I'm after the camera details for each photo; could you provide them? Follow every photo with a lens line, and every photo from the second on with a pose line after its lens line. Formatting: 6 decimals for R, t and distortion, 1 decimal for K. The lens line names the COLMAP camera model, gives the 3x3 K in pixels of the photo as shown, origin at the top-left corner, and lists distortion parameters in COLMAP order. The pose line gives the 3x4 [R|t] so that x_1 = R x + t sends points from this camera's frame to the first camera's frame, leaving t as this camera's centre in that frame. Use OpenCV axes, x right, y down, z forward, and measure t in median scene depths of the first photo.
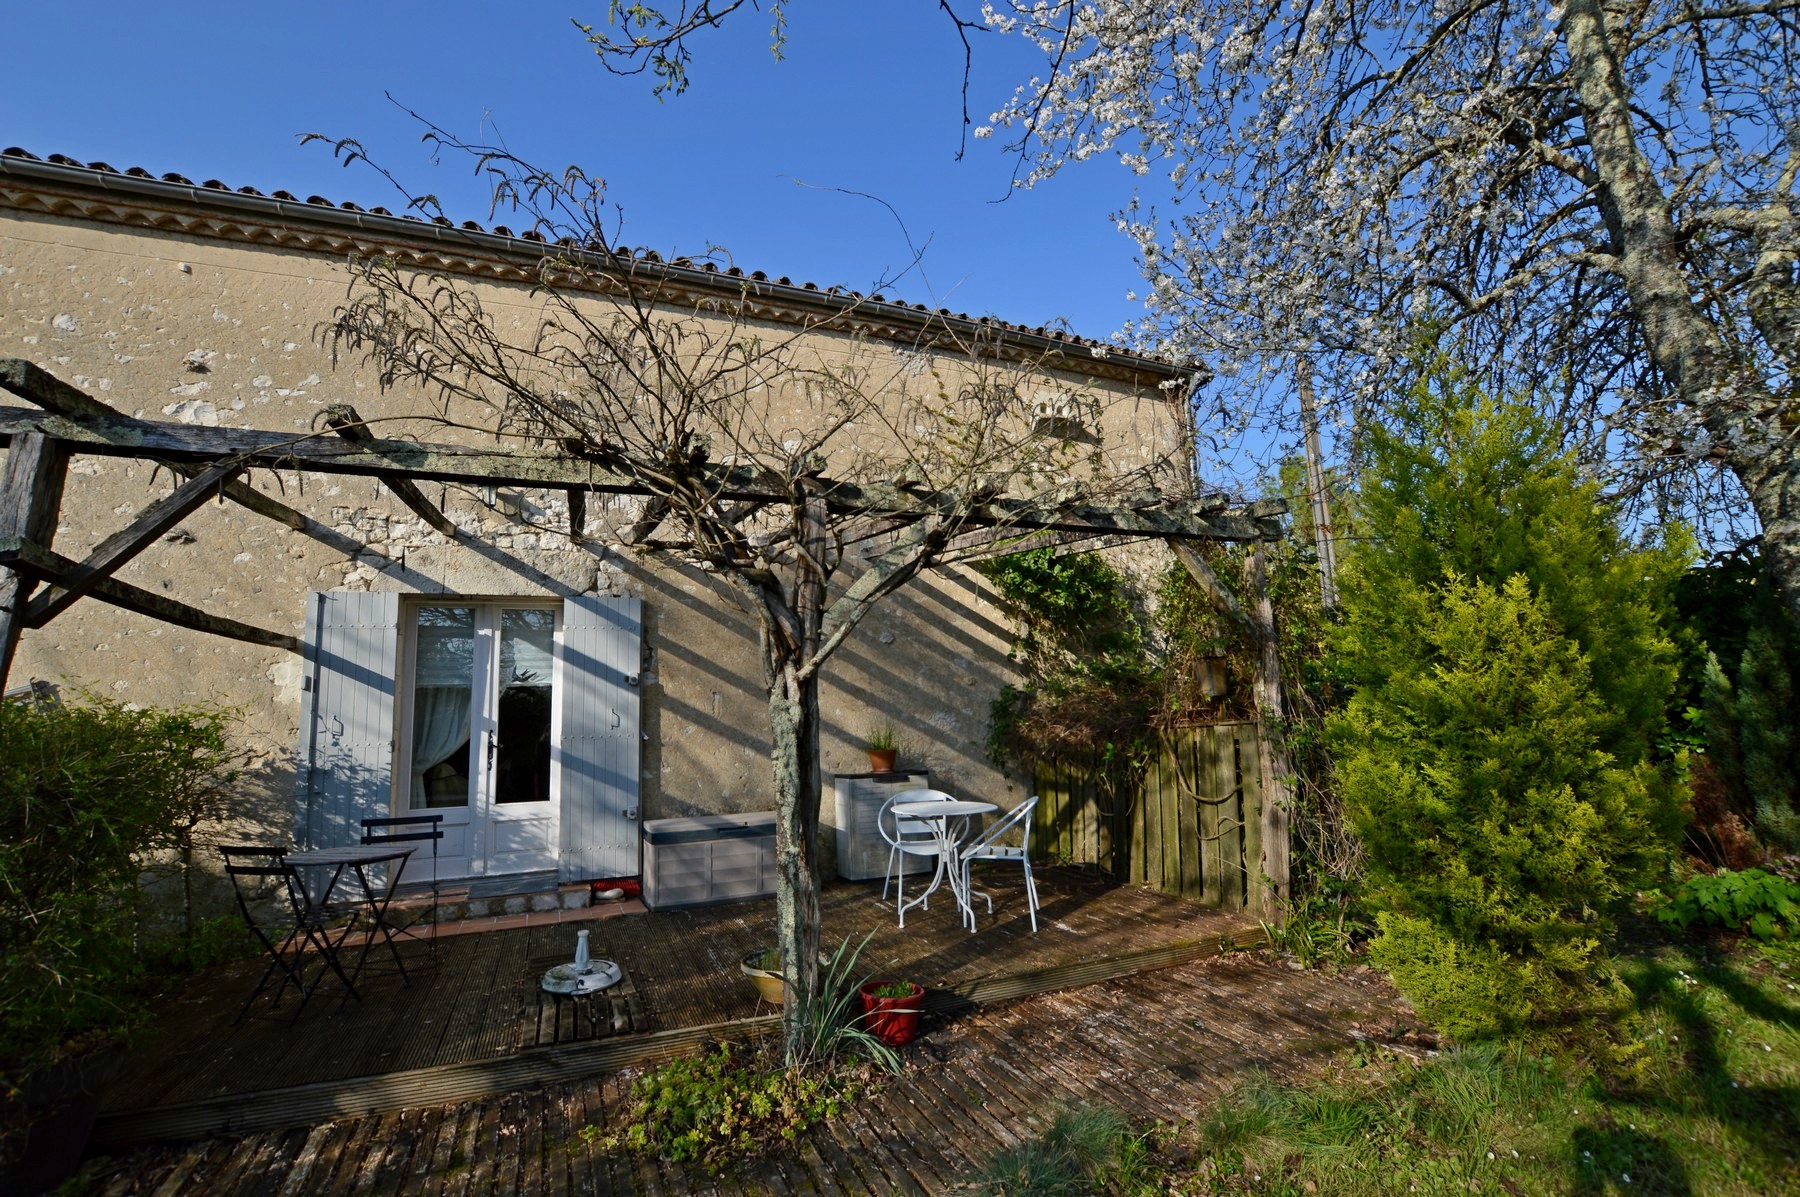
lens RADIAL K [[805.4, 0, 901.3], [0, 805.4, 595.1], [0, 0, 1]] dist [-0.033077, 0.004754]
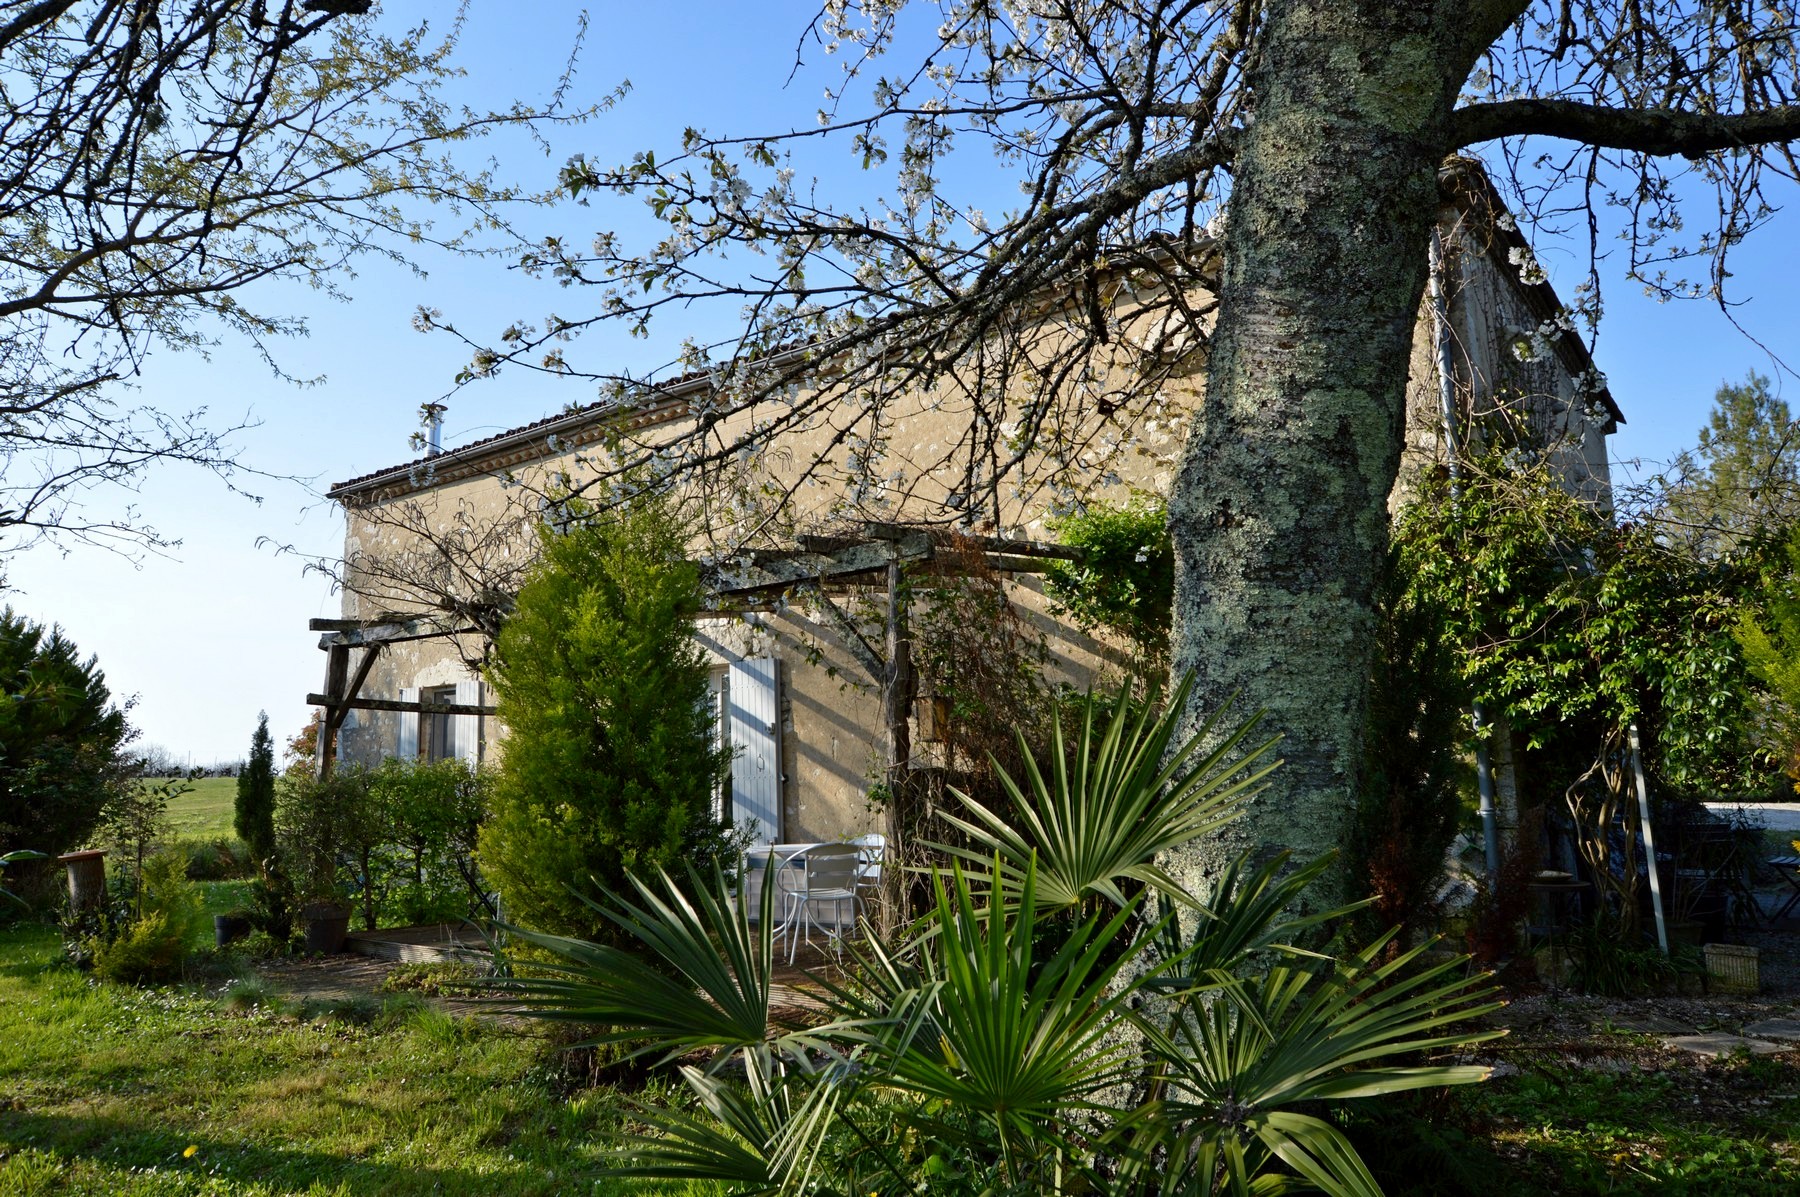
lens RADIAL K [[1250.7, 0, 903.9], [0, 1250.7, 593.2], [0, 0, 1]] dist [-0.004751, -0.002915]
pose [[0.506402, -0.109967, -0.855257, 1.456231], [0.135659, 0.989644, -0.046921, 0.023941], [0.851560, -0.092263, 0.516075, 0.266368]]
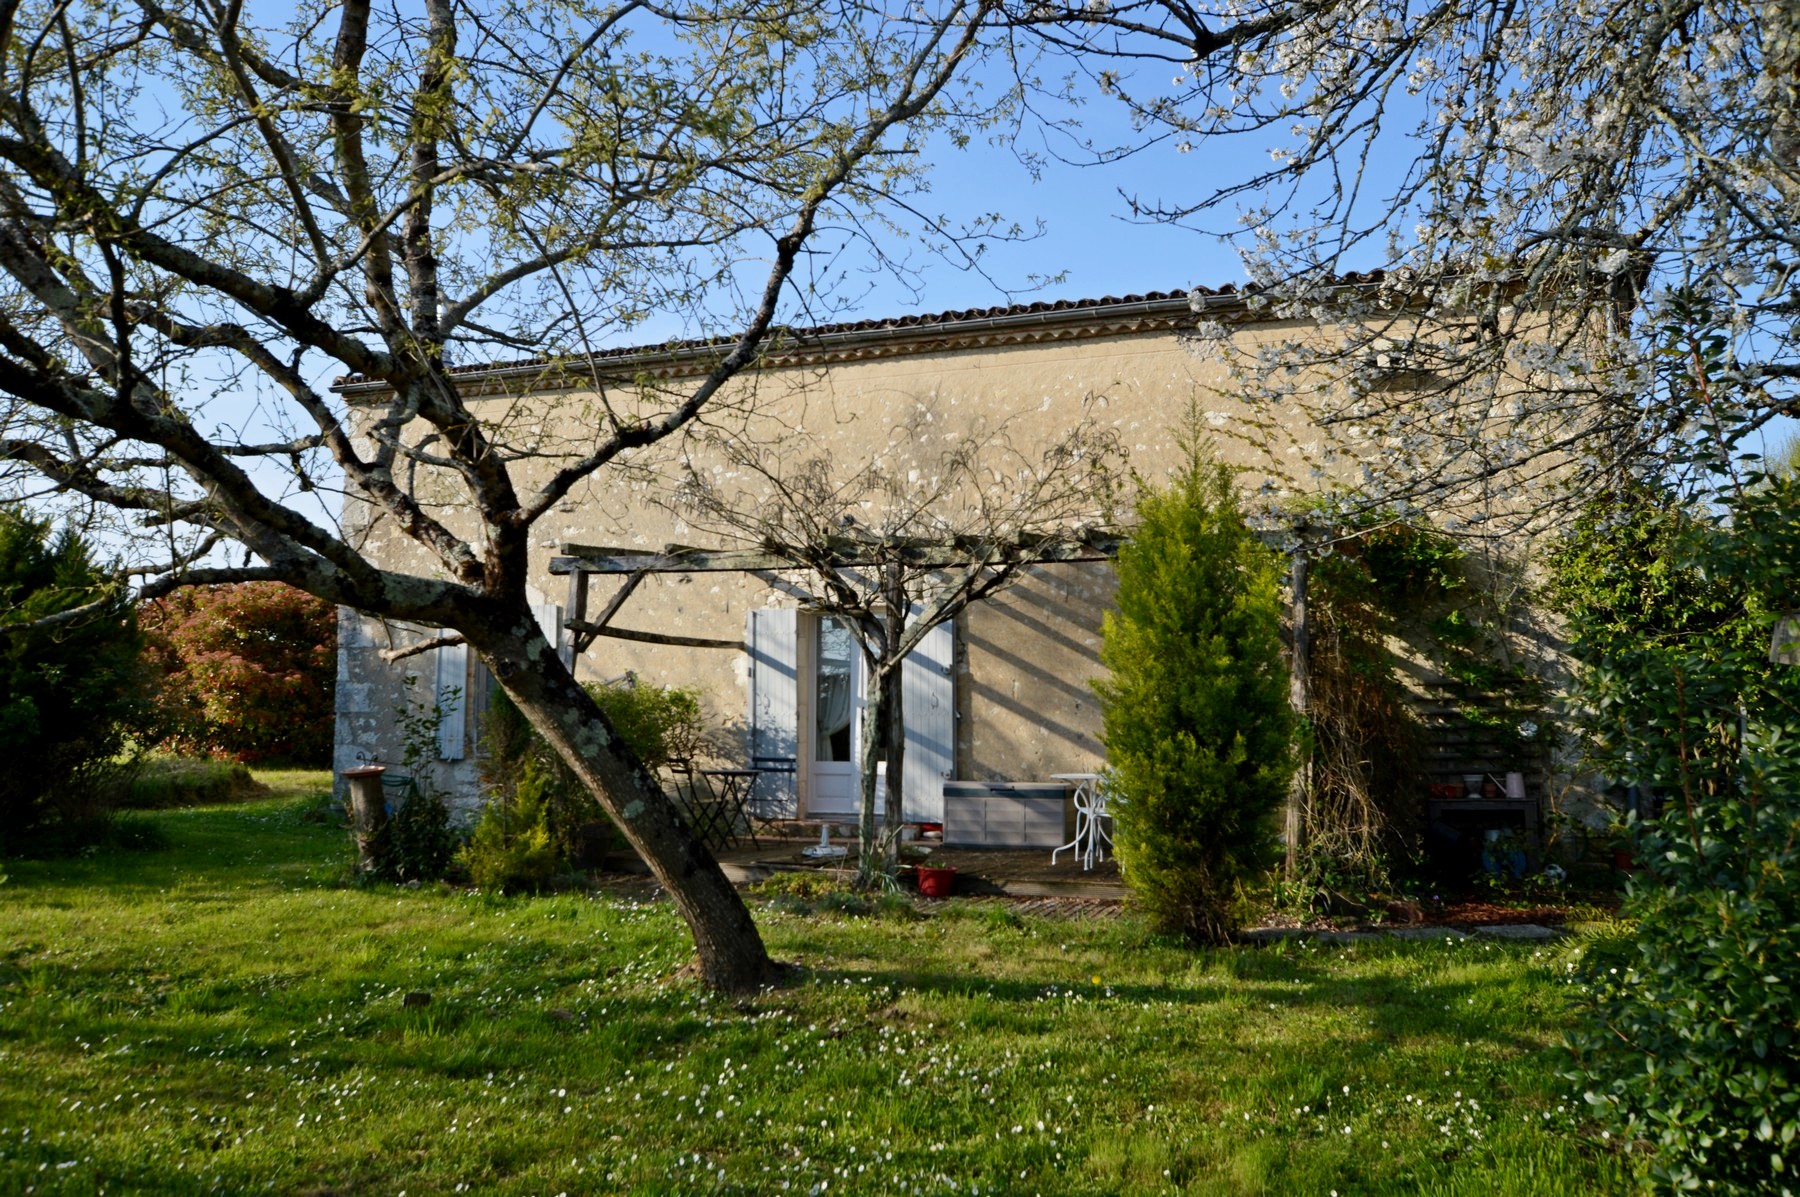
lens RADIAL K [[1425.6, 0, 904.8], [0, 1425.6, 590.9], [0, 0, 1]] dist [0.001524, 0.008856]
pose [[0.726713, -0.029227, -0.686319, 1.247499], [0.073768, 0.996637, 0.035668, -0.109603], [0.682969, -0.076549, 0.726425, -0.707685]]
